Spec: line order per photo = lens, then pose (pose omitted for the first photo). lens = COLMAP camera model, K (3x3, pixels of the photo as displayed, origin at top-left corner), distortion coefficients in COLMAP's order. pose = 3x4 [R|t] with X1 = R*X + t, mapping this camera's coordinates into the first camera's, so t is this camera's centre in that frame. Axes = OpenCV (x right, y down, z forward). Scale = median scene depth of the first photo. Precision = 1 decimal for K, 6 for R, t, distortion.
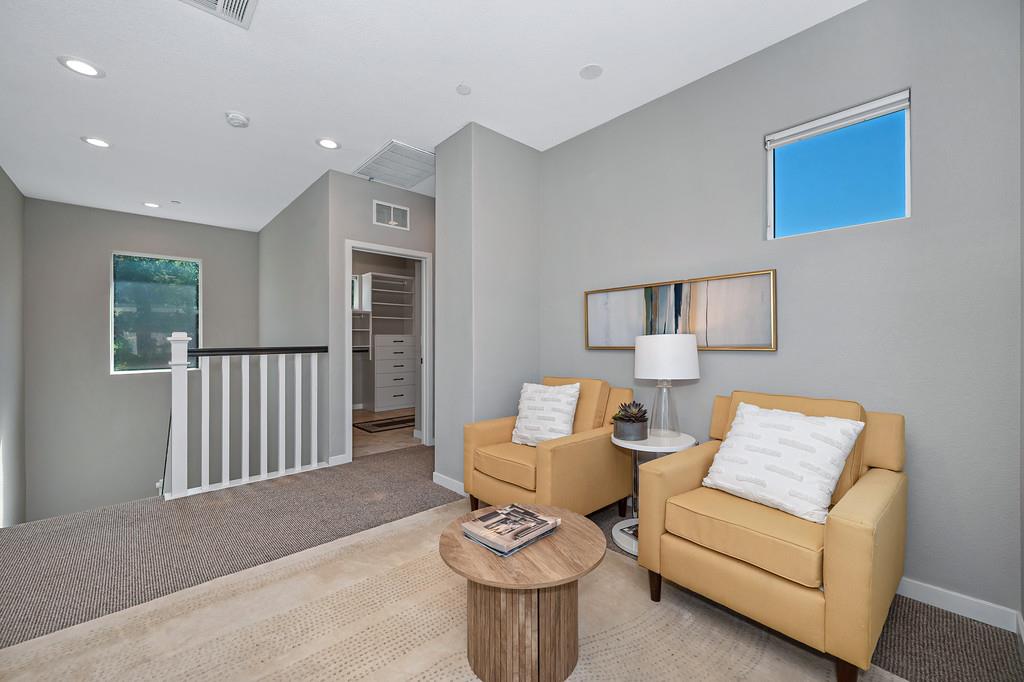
lens RADIAL K [[403.0, 0, 511.2], [0, 403.0, 342.2], [0, 0, 1]] dist [-0.000557, 0.000258]
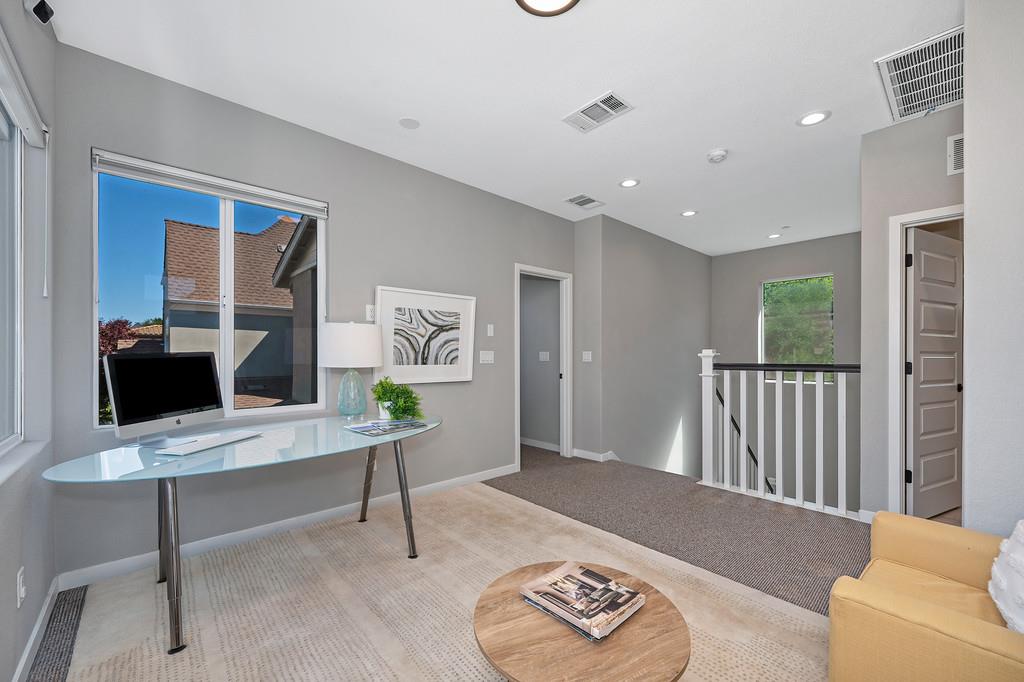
lens RADIAL K [[403.0, 0, 515.1], [0, 403.0, 348.4], [0, 0, 1]] dist [-0.000557, 0.000258]
pose [[-0.002892, -0.007246, -0.999970, 0.394895], [-0.003787, 0.999967, -0.007235, -0.015651], [0.999989, 0.003766, -0.002919, 0.422736]]
